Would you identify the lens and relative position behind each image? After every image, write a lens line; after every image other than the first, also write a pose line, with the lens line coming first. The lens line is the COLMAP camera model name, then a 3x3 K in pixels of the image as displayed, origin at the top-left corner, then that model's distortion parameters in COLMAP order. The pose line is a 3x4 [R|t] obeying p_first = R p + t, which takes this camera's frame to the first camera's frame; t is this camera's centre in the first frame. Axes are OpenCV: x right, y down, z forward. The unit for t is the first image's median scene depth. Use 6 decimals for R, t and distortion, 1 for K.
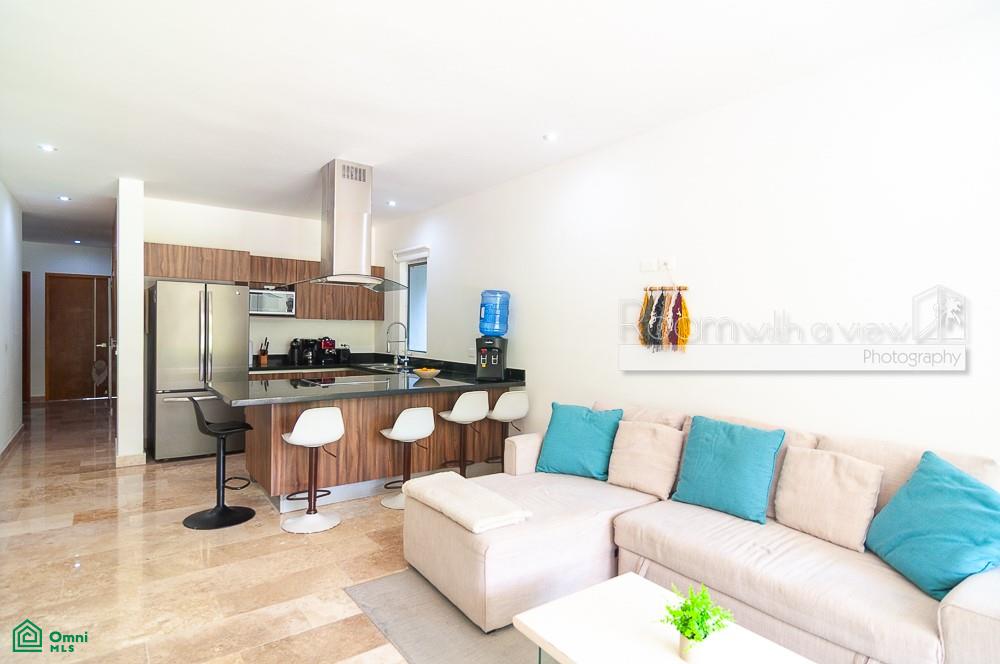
lens RADIAL K [[538.4, 0, 500.5], [0, 538.4, 336.7], [0, 0, 1]] dist [0.000563, -0.000045]
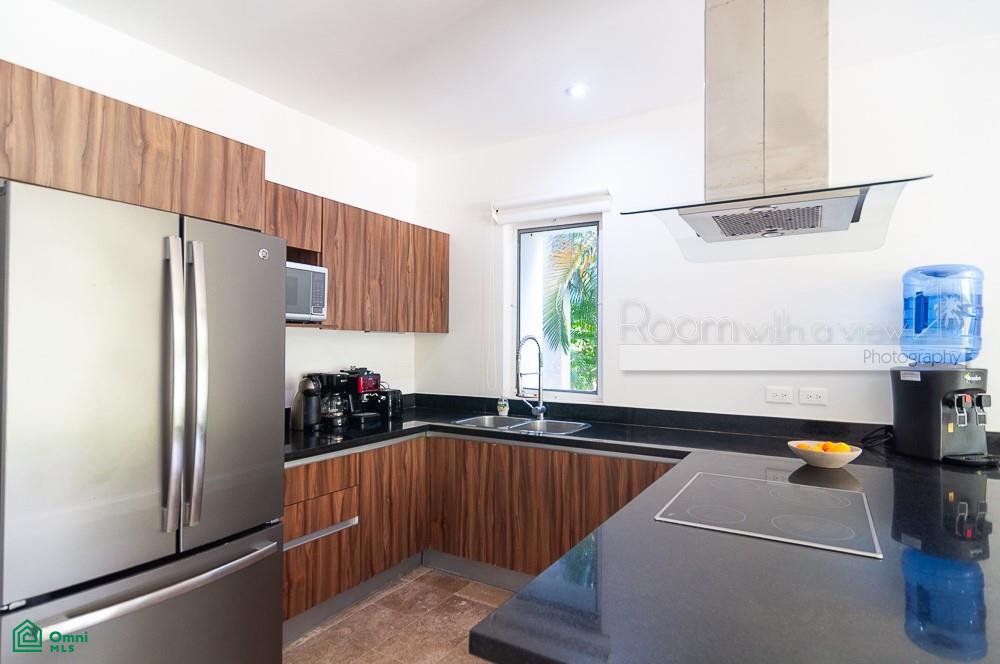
lens RADIAL K [[538.4, 0, 500.5], [0, 538.4, 336.7], [0, 0, 1]] dist [0.000563, -0.000045]
pose [[0.927108, -0.004817, 0.374763, -0.465793], [0.015382, 0.999564, -0.025206, -0.015727], [-0.374478, 0.029133, 0.926778, 0.605395]]
